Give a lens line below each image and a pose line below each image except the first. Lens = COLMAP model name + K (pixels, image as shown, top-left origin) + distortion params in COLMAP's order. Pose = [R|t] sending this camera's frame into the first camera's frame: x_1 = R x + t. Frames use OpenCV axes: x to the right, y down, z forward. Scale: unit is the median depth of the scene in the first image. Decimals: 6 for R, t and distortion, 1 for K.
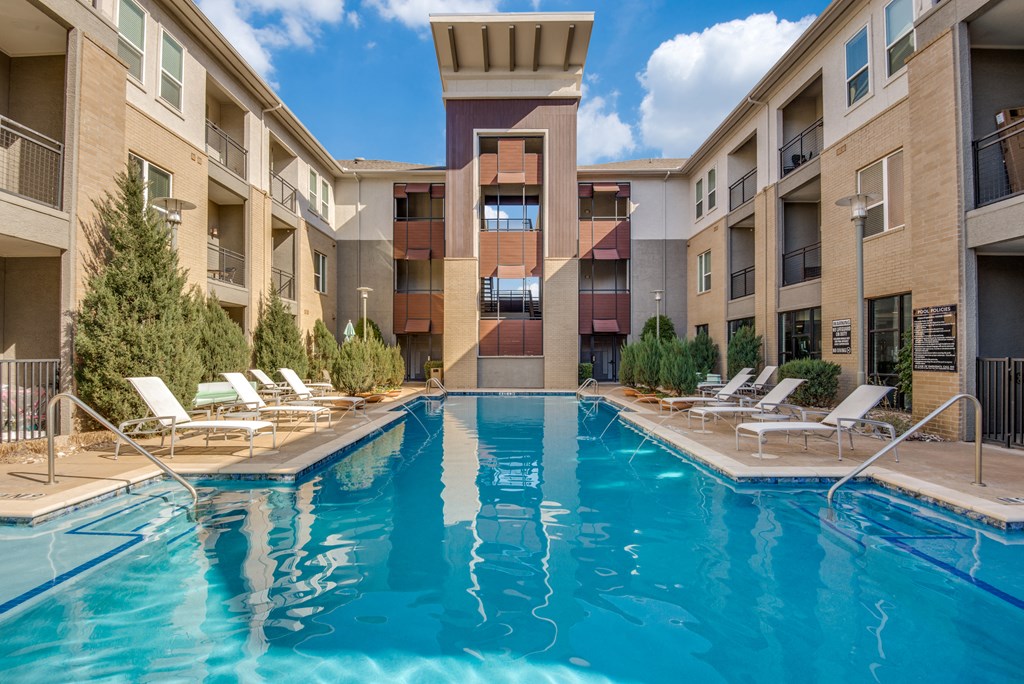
lens RADIAL K [[476.1, 0, 509.0], [0, 476.1, 351.3], [0, 0, 1]] dist [-0.009433, -0.003277]
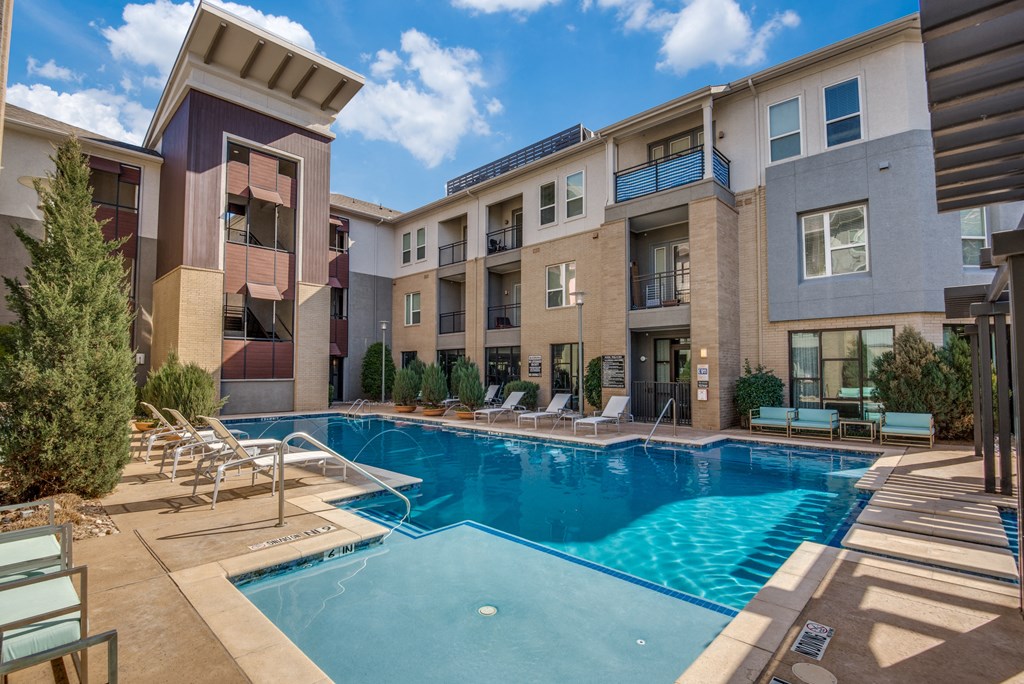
lens RADIAL K [[476.1, 0, 507.6], [0, 476.1, 341.6], [0, 0, 1]] dist [-0.009433, -0.003277]
pose [[0.674538, 0.049173, 0.736601, -0.359760], [-0.007549, 0.998186, -0.059723, -0.011623], [-0.738202, 0.034725, 0.673686, -0.007591]]
